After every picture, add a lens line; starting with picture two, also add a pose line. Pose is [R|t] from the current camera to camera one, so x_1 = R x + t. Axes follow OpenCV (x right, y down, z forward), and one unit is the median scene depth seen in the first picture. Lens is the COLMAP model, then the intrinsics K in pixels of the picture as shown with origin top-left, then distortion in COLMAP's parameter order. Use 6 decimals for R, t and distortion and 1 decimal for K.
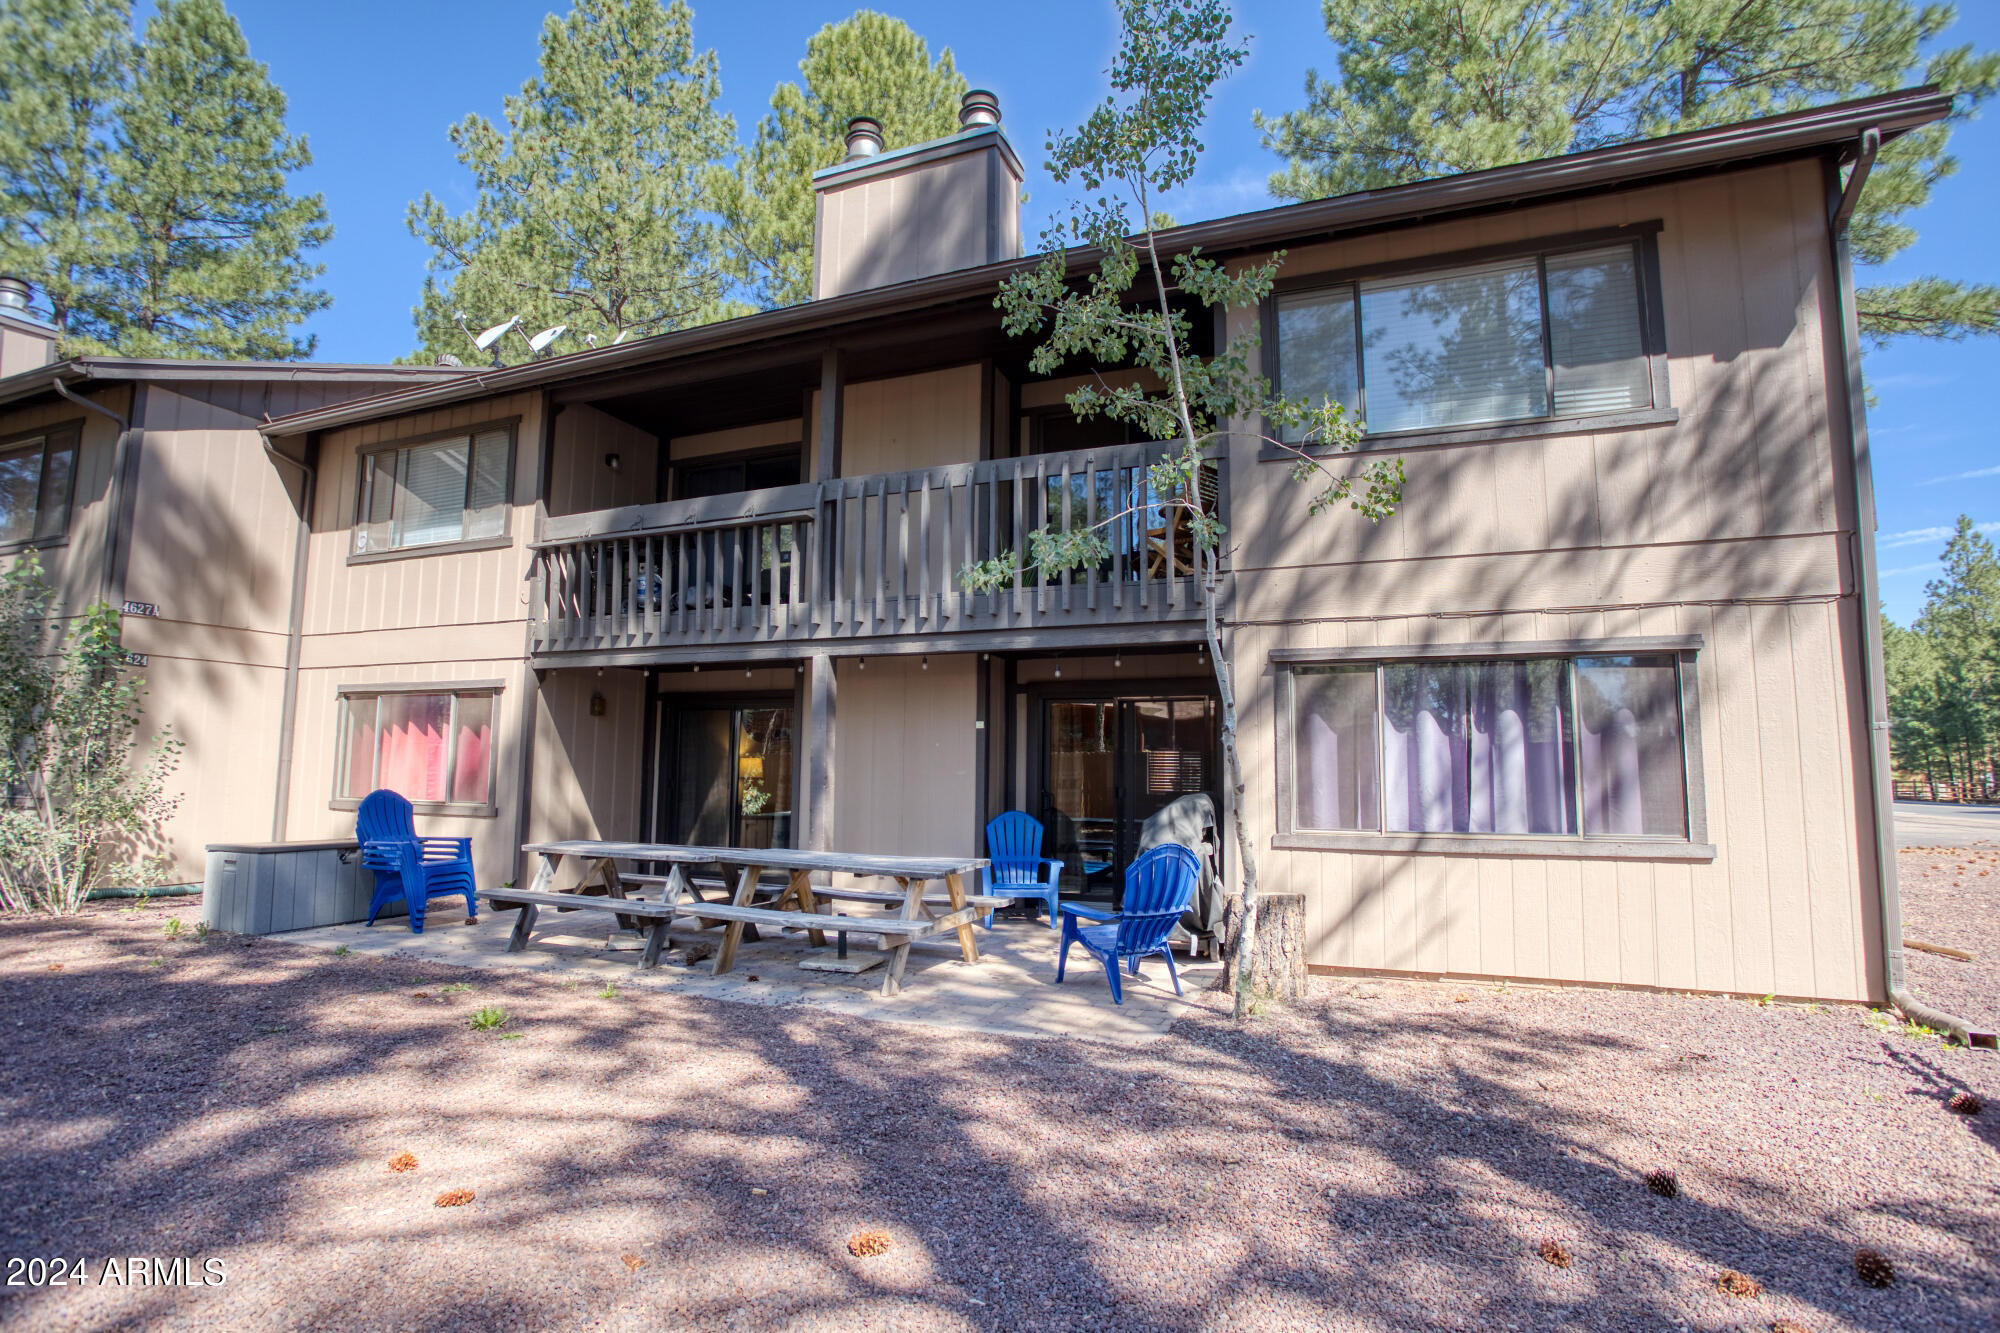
lens RADIAL K [[967.5, 0, 995.7], [0, 967.5, 674.9], [0, 0, 1]] dist [-0.058077, 0.016580]
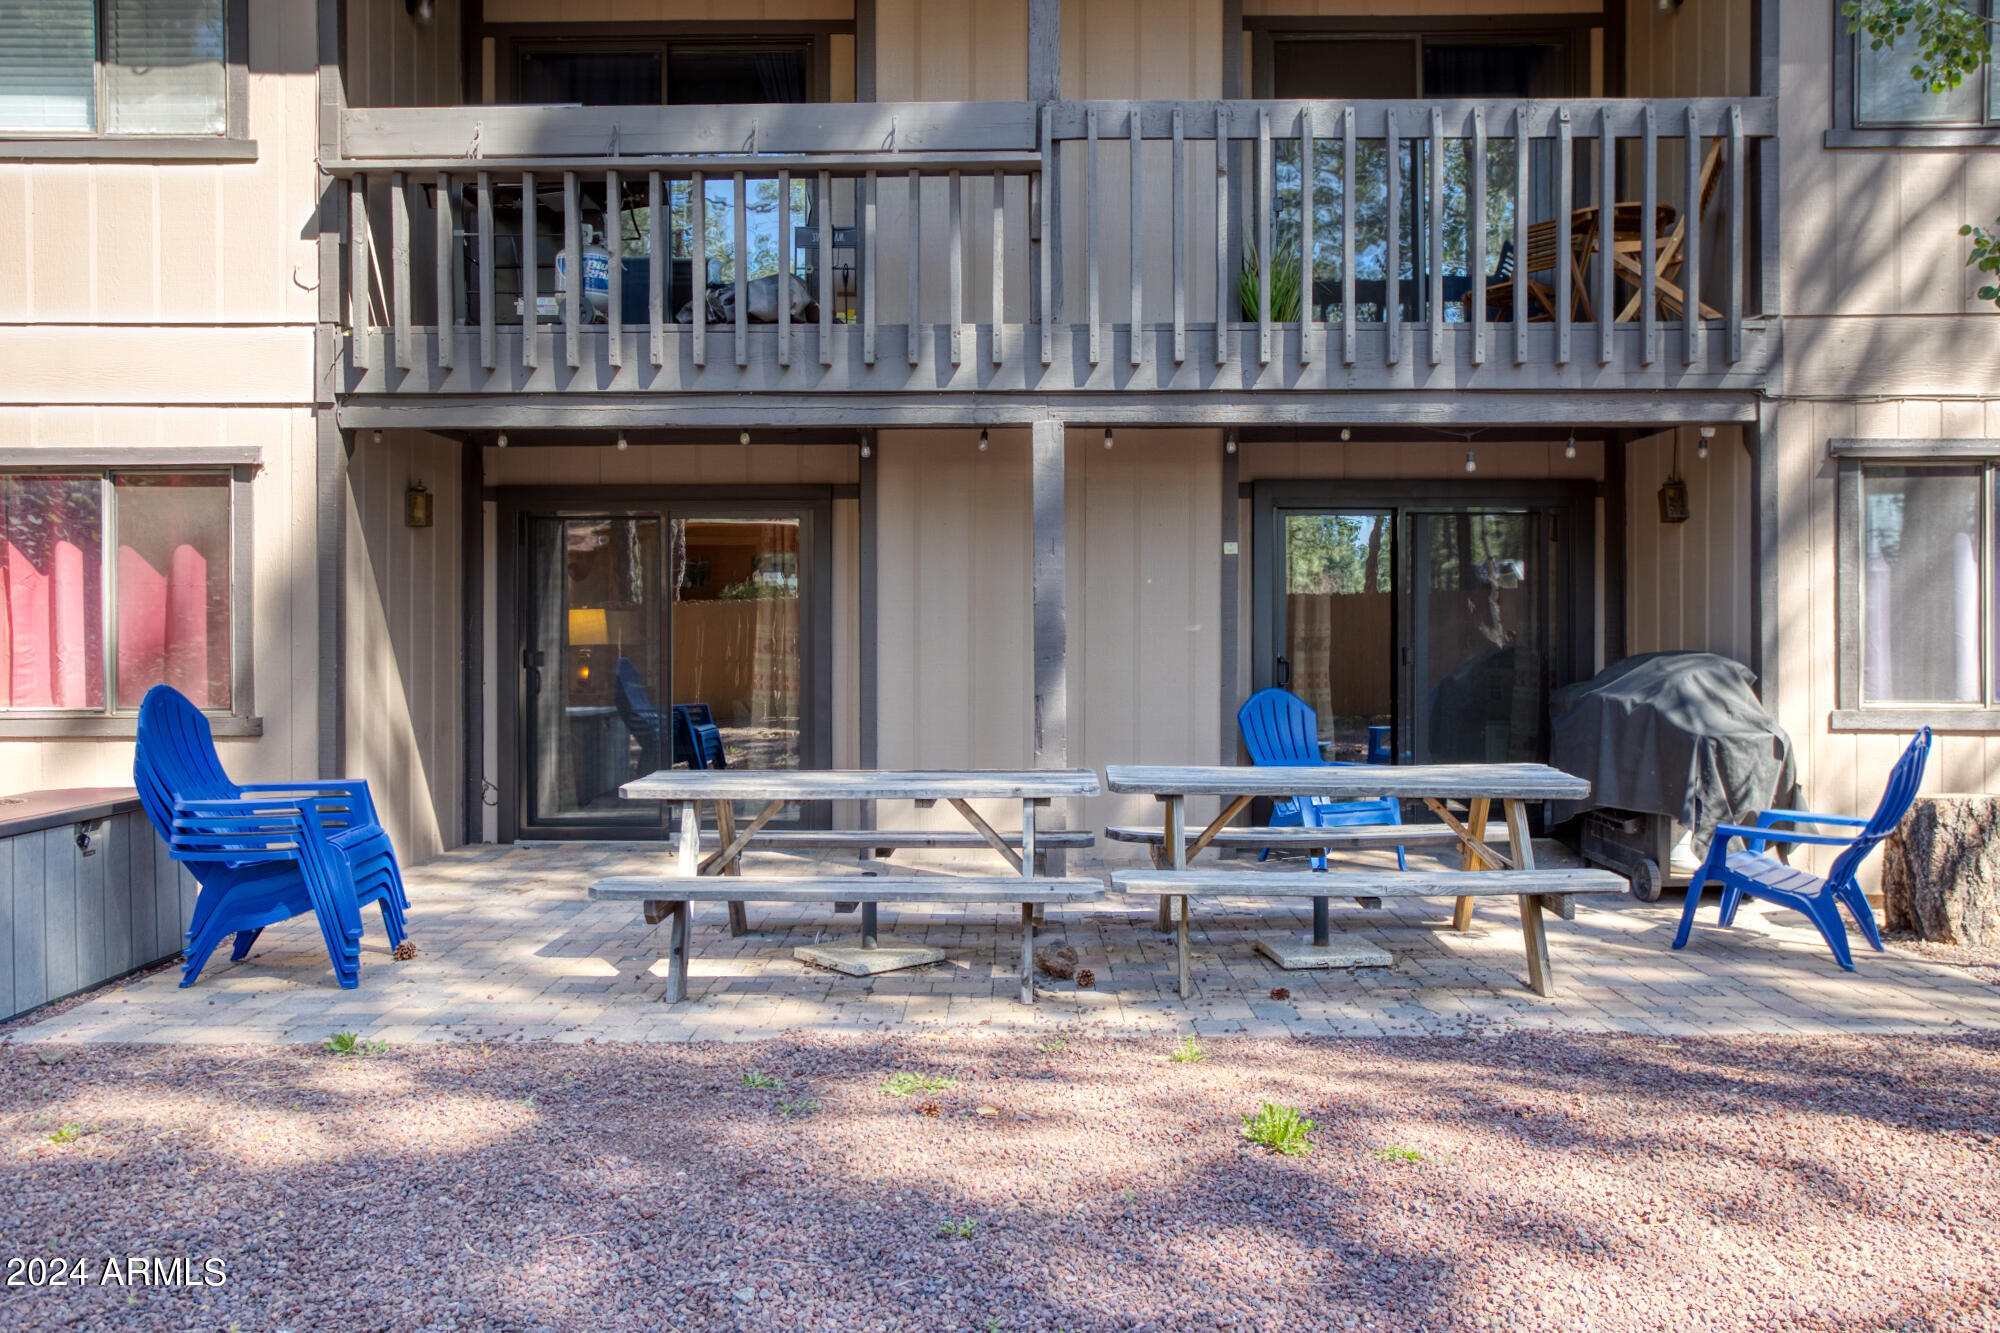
lens RADIAL K [[1494.4, 0, 1000.9], [0, 1494.4, 653.2], [0, 0, 1]] dist [-0.023120, 0.014365]
pose [[0.927186, -0.019384, 0.374099, -0.527869], [-0.024153, 0.993489, 0.111342, 0.017276], [-0.373821, -0.112270, 0.920681, 0.200737]]
